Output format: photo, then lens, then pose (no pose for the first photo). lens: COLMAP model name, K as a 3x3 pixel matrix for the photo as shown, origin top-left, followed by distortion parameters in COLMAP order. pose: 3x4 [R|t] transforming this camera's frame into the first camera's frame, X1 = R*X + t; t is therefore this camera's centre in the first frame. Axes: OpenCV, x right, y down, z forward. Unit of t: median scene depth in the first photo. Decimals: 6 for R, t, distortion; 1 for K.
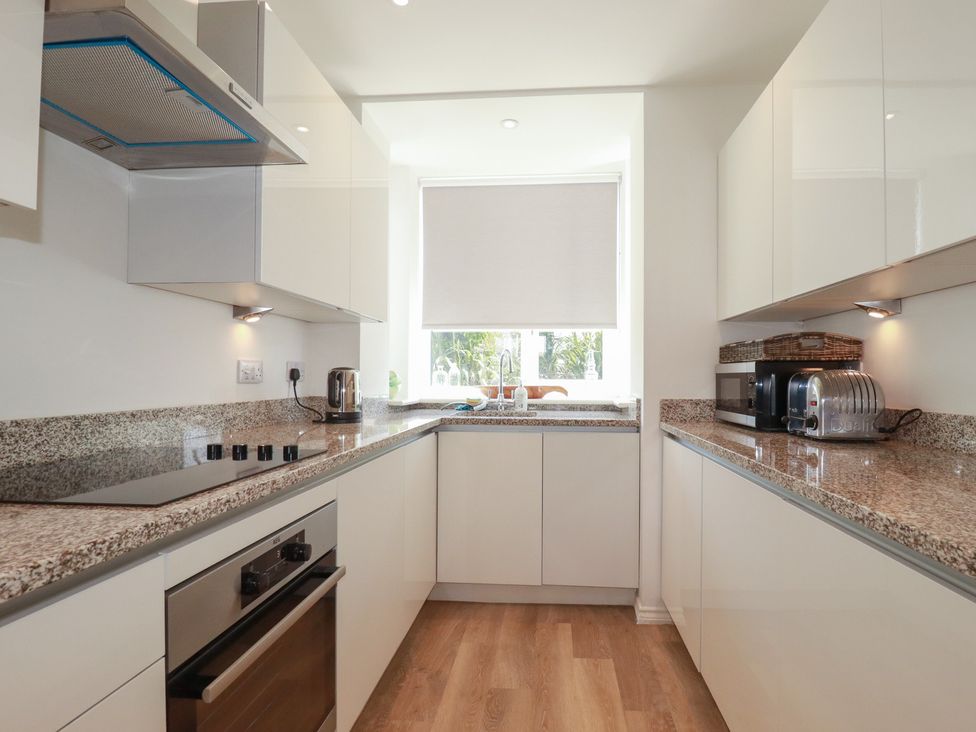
lens RADIAL K [[529.0, 0, 522.2], [0, 529.0, 370.2], [0, 0, 1]] dist [-0.003444, -0.002097]
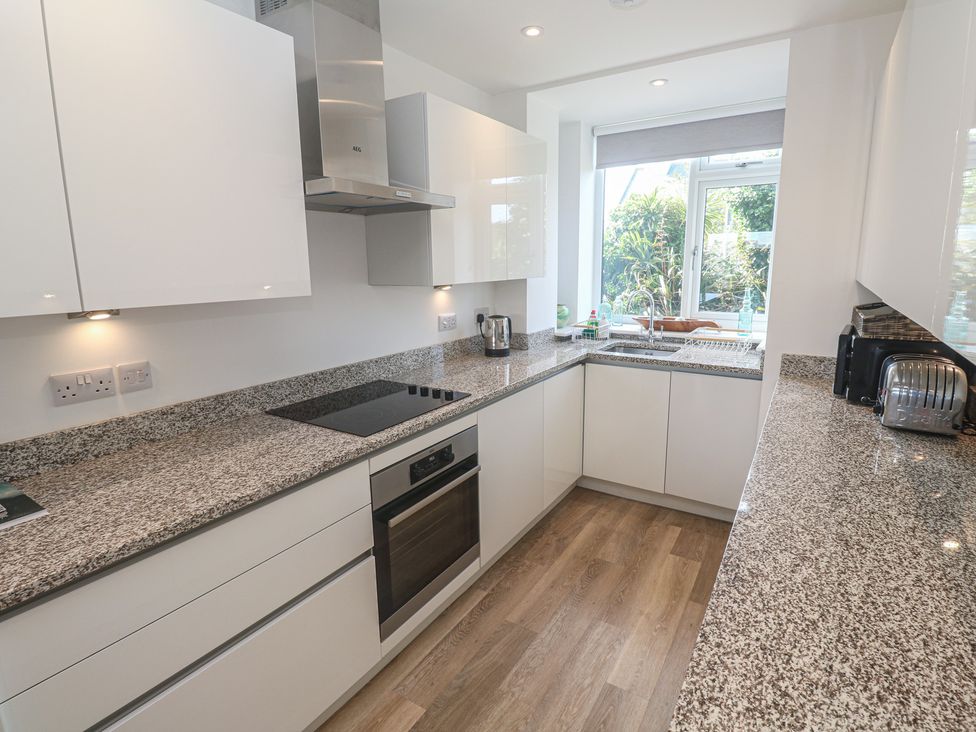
lens RADIAL K [[507.1, 0, 495.3], [0, 507.1, 355.5], [0, 0, 1]] dist [-0.000358, -0.001091]
pose [[0.879656, 0.075350, -0.469605, 0.293540], [0.018964, 0.981029, 0.192933, -0.186754], [0.475233, -0.178620, 0.861538, -0.187449]]
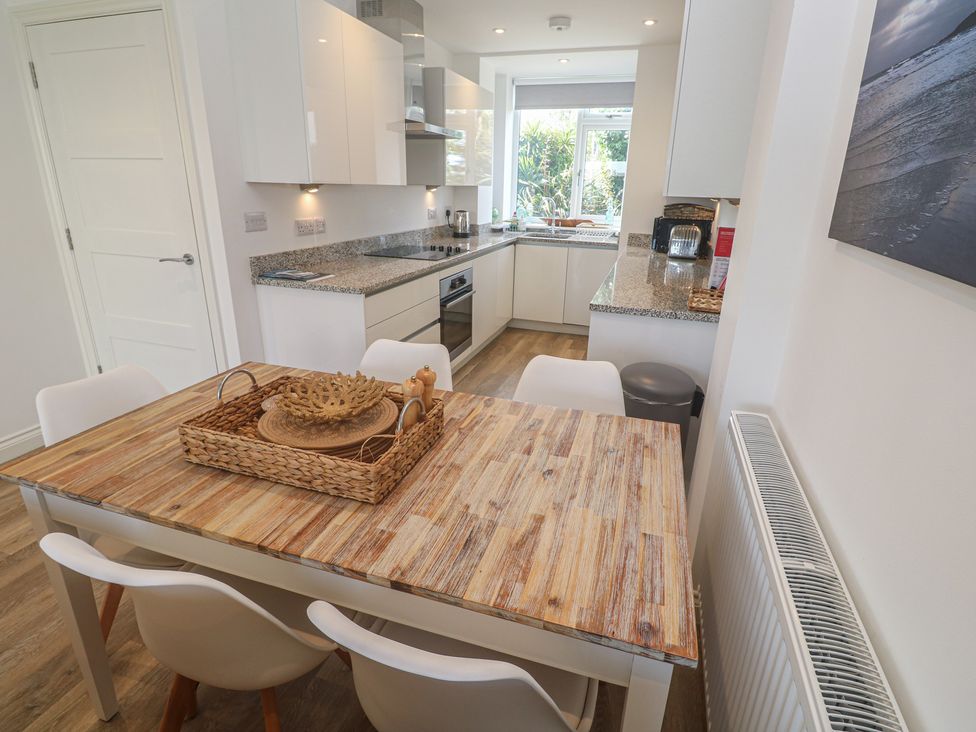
lens RADIAL K [[507.1, 0, 495.3], [0, 507.1, 355.5], [0, 0, 1]] dist [-0.000358, -0.001091]
pose [[0.969854, 0.100014, -0.222219, 0.308470], [-0.021256, 0.943141, 0.331712, -0.158208], [0.242759, -0.316988, 0.916835, -1.188587]]
